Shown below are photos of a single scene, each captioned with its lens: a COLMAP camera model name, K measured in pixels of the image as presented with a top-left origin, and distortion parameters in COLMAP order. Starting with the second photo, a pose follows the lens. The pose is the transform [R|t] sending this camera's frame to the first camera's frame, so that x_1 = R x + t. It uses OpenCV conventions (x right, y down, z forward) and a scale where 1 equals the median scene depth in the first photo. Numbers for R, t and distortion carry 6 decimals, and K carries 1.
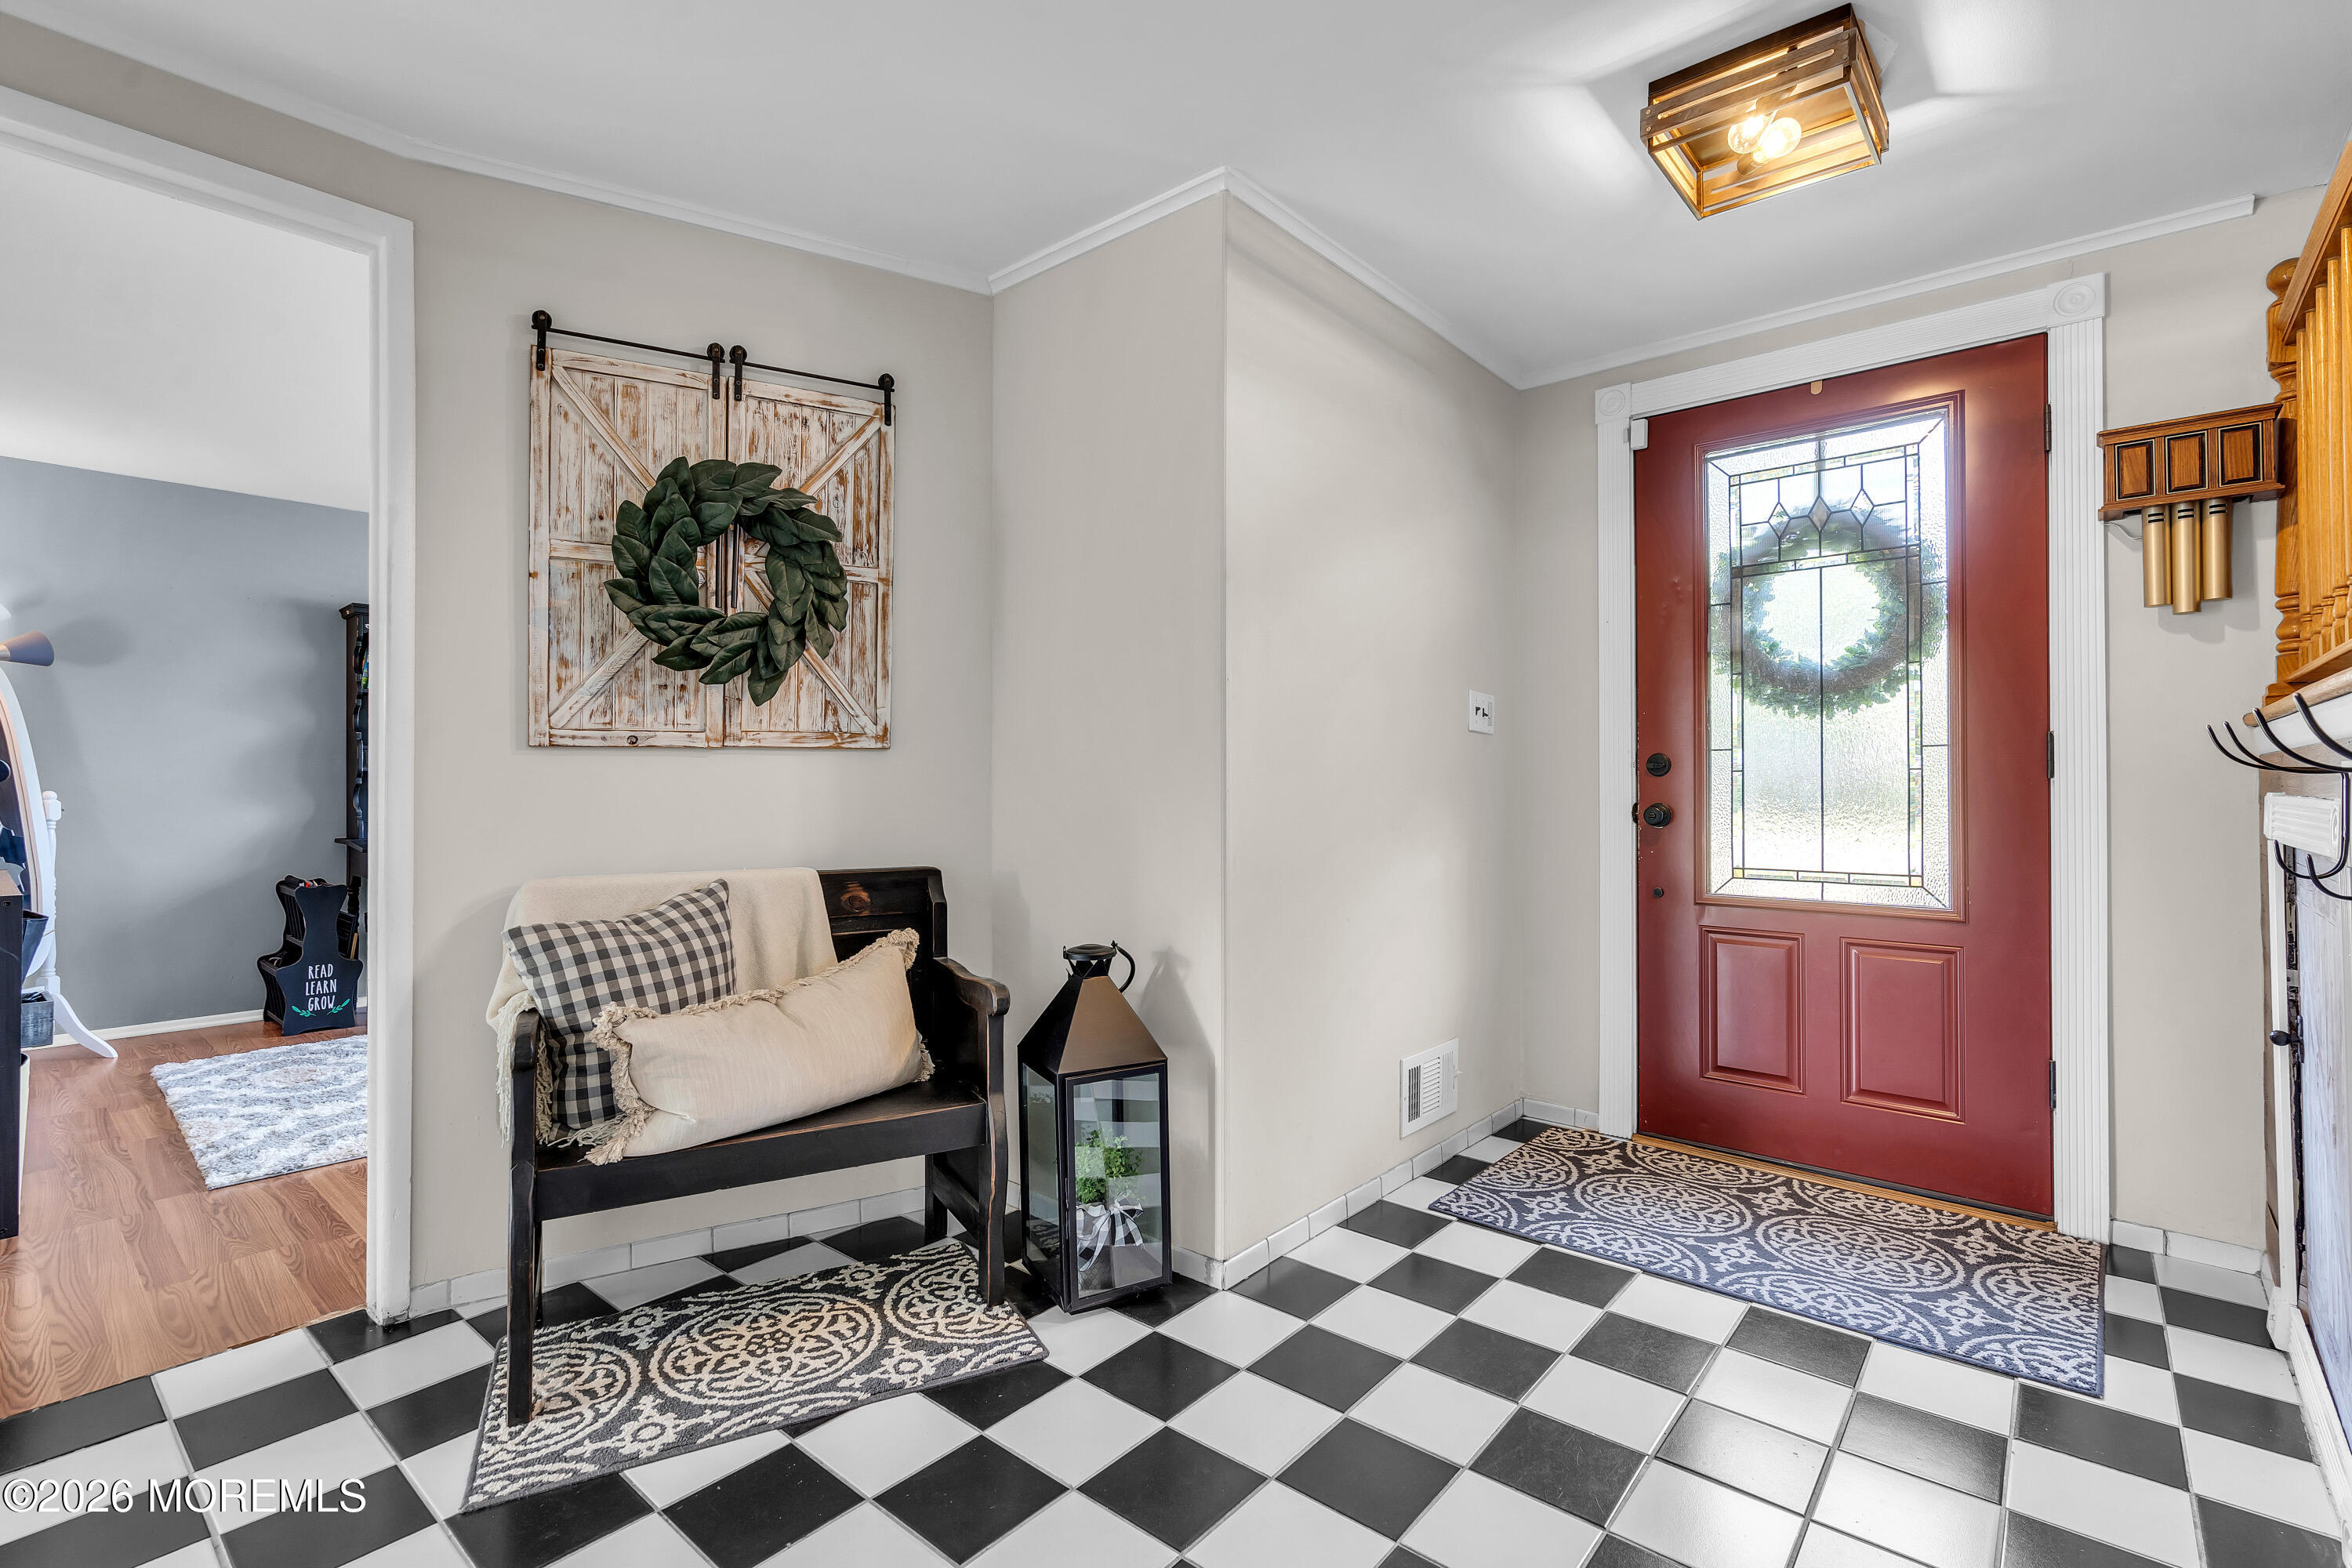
lens RADIAL K [[1071.3, 0, 1174.2], [0, 1071.3, 764.7], [0, 0, 1]] dist [0.067274, -0.032978]
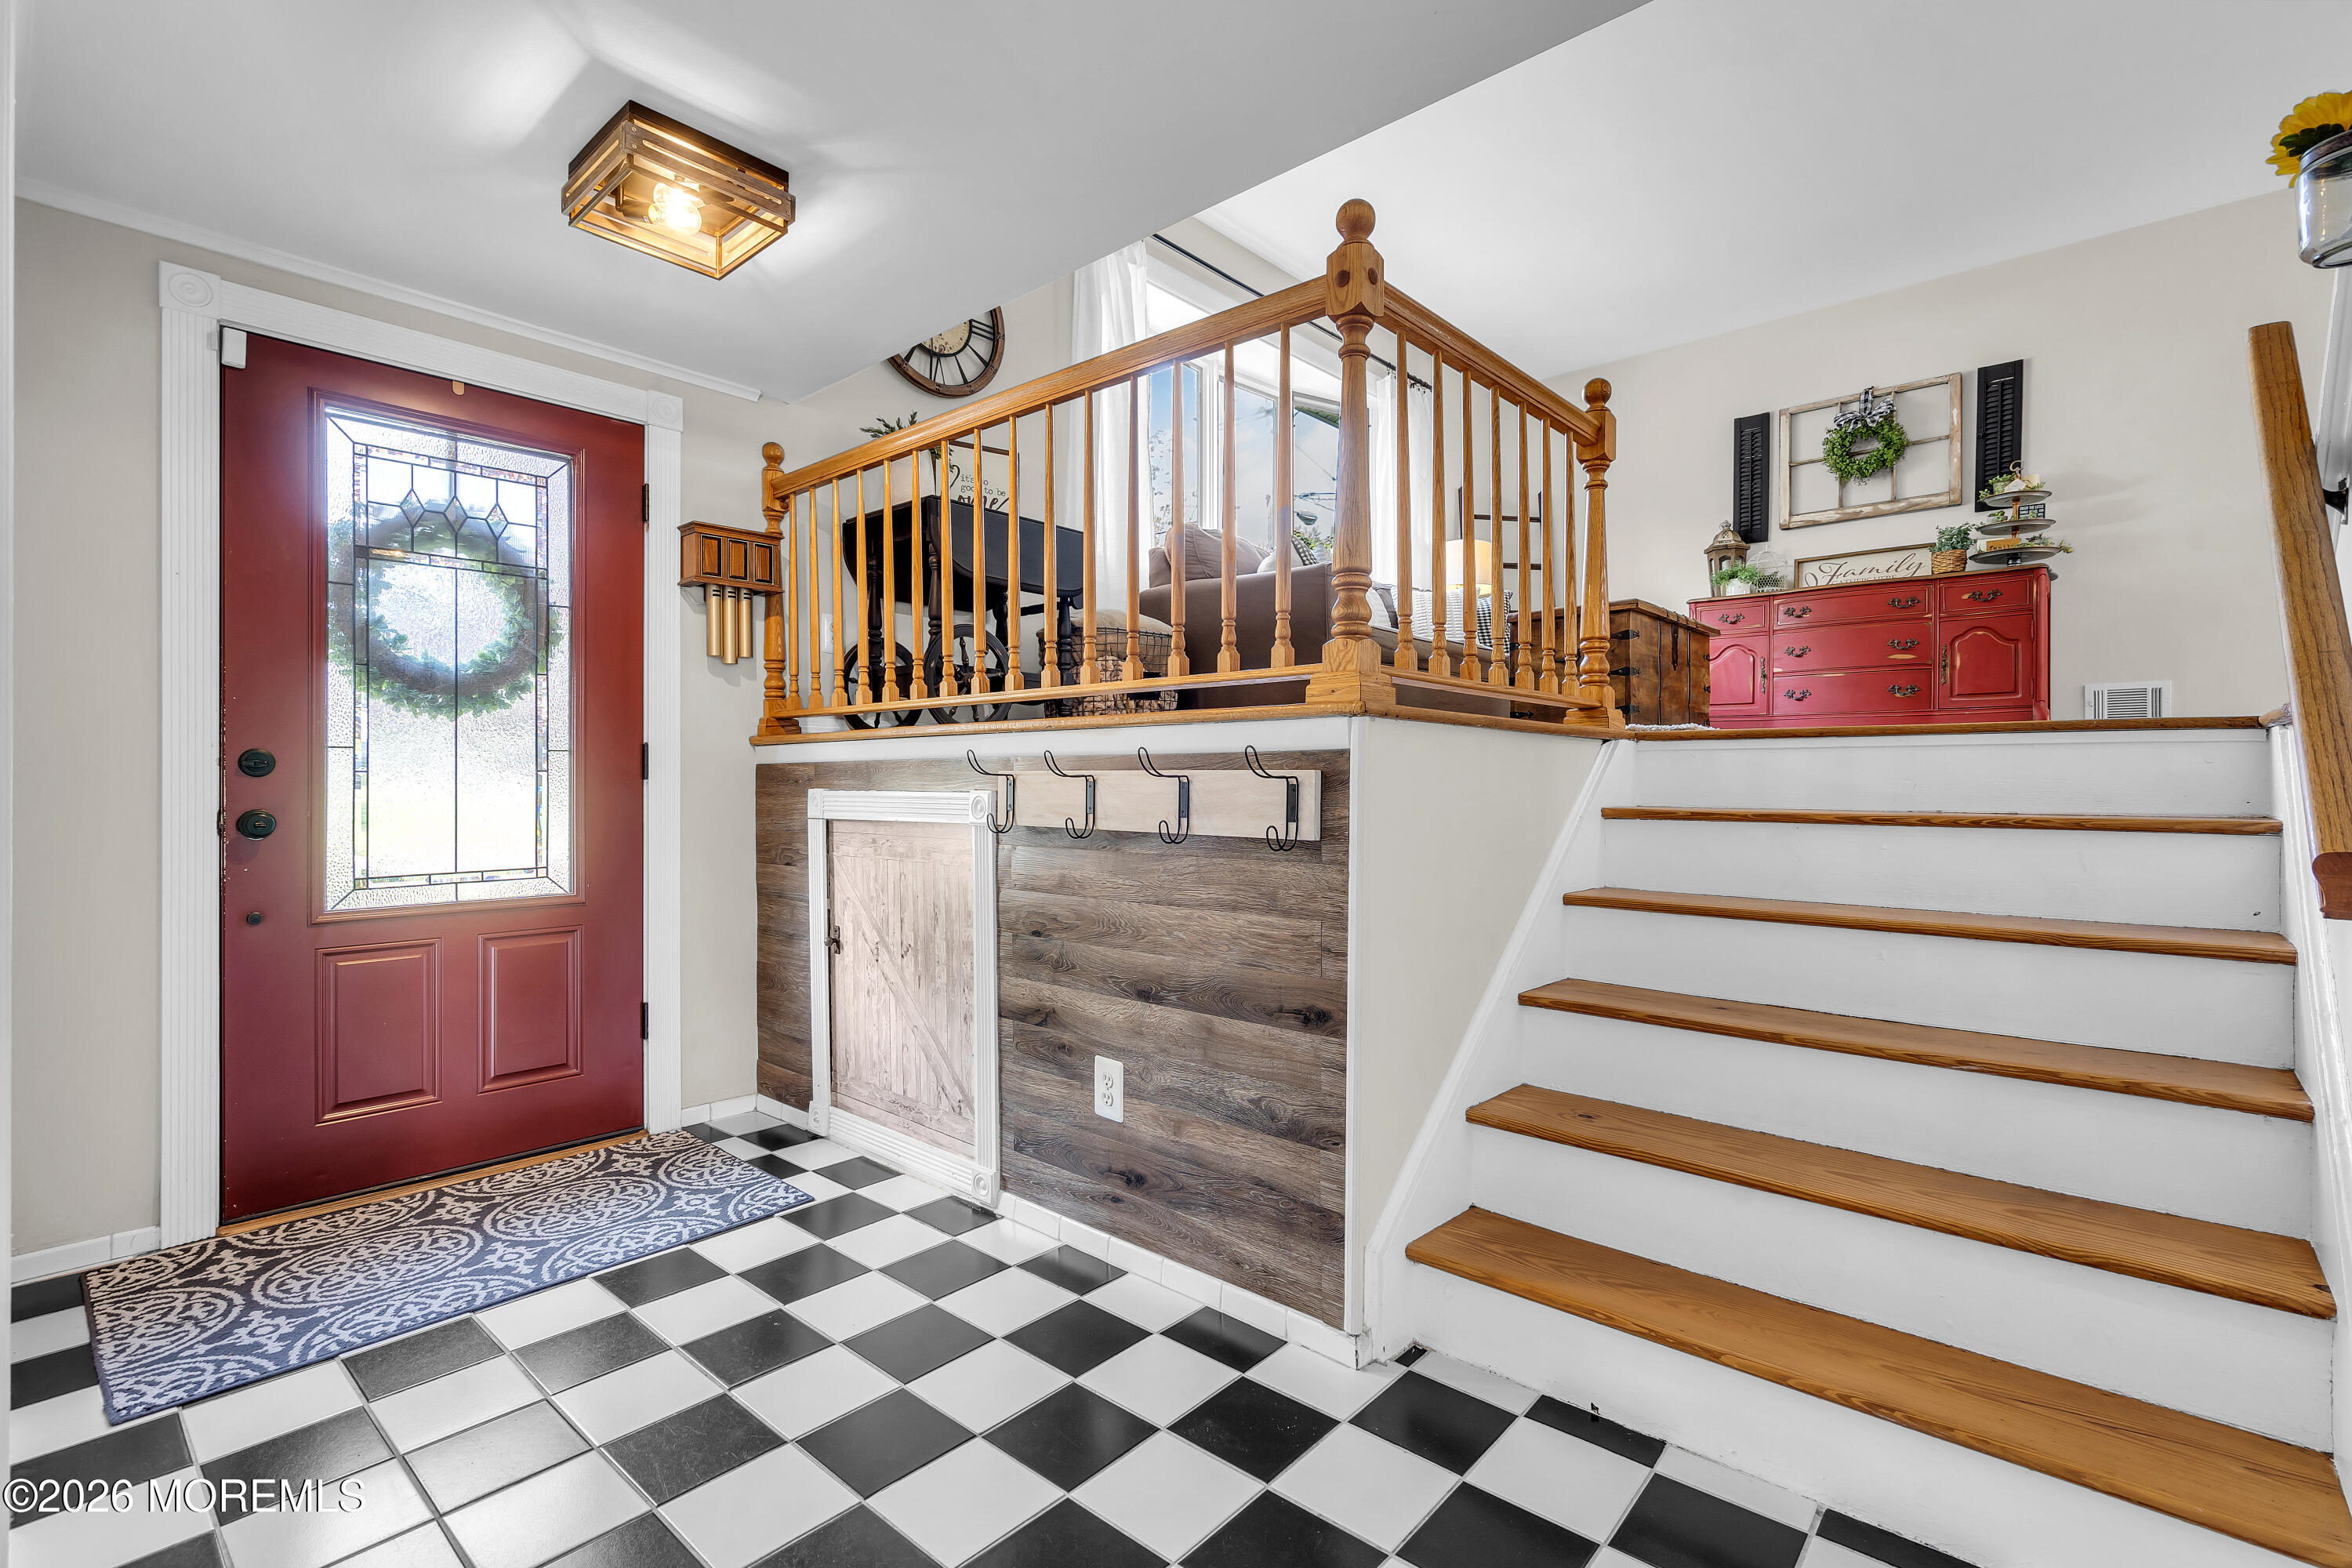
lens RADIAL K [[1108.7, 0, 1176.0], [0, 1108.7, 784.0], [0, 0, 1]] dist [-0.027612, -0.000185]
pose [[-0.001238, 0.000811, 0.999999, -0.419904], [-0.011015, 0.999939, -0.000824, 0.010237], [-0.999939, -0.011016, -0.001229, 0.354623]]
